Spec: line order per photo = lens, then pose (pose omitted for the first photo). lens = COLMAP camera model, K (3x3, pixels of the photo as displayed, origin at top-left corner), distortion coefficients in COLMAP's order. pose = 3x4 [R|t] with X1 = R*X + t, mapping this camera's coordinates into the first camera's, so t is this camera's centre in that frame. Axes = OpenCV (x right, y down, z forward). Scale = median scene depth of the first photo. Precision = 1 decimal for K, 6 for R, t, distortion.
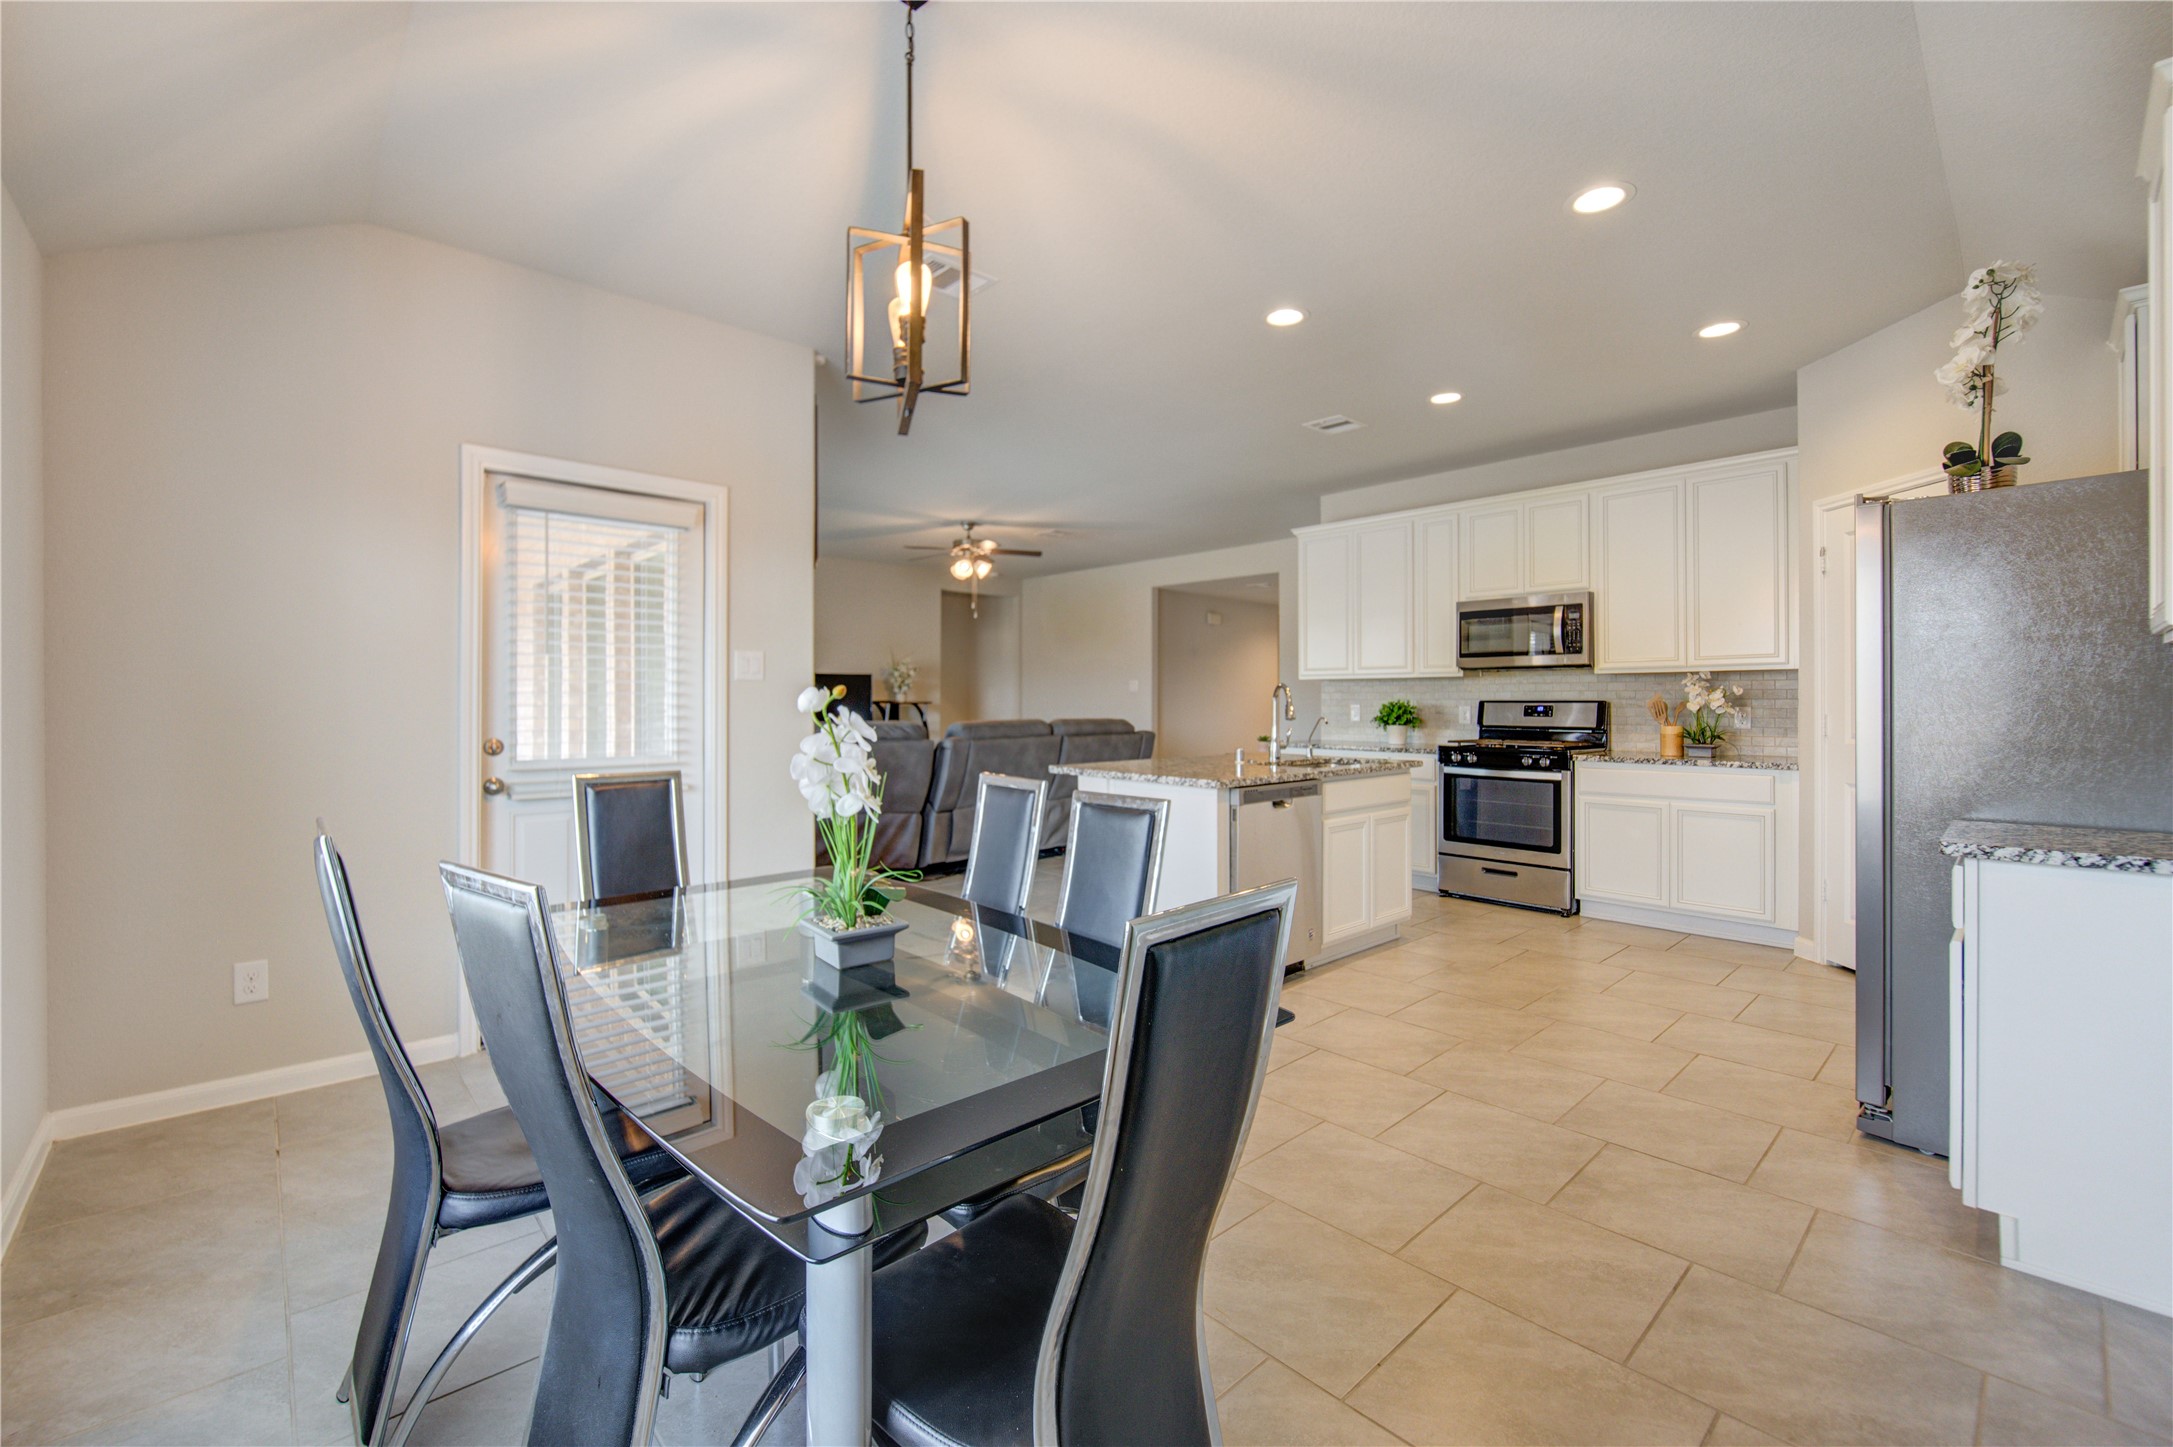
lens RADIAL K [[905.5, 0, 1081.7], [0, 905.5, 710.4], [0, 0, 1]] dist [-0.005509, -0.003470]
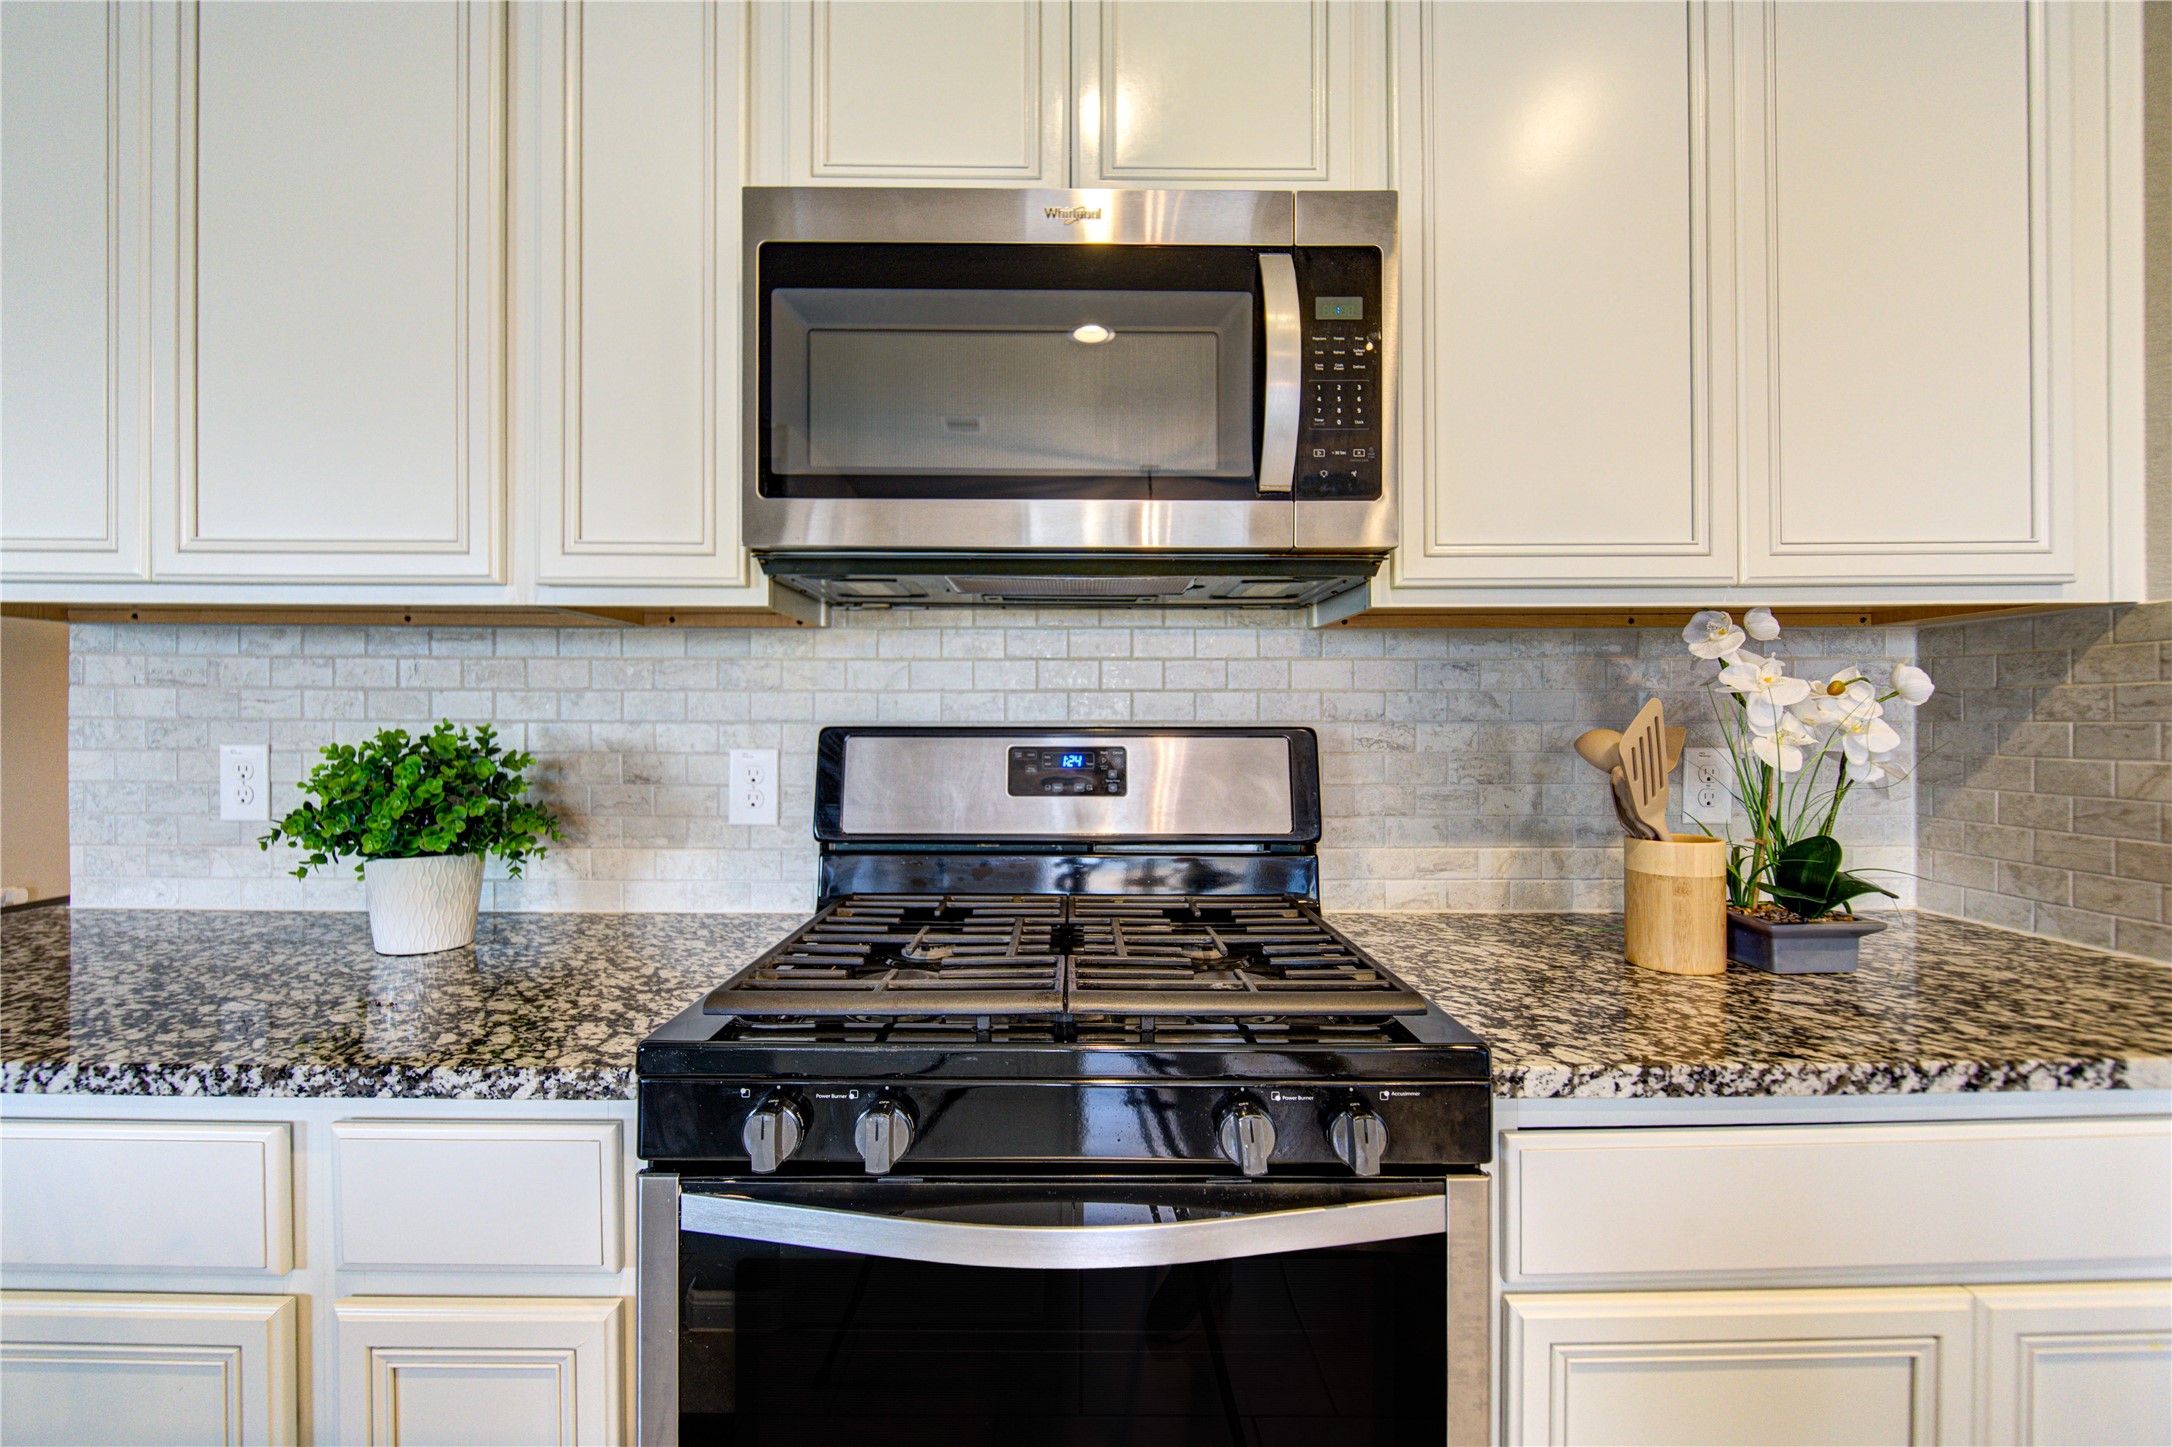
lens RADIAL K [[905.1, 0, 1081.7], [0, 905.1, 725.8], [0, 0, 1]] dist [-0.005509, -0.003470]
pose [[0.671684, -0.001128, 0.740837, 0.326449], [0.004352, 0.999988, -0.002423, -0.010573], [-0.740825, 0.004851, 0.671681, 0.828795]]
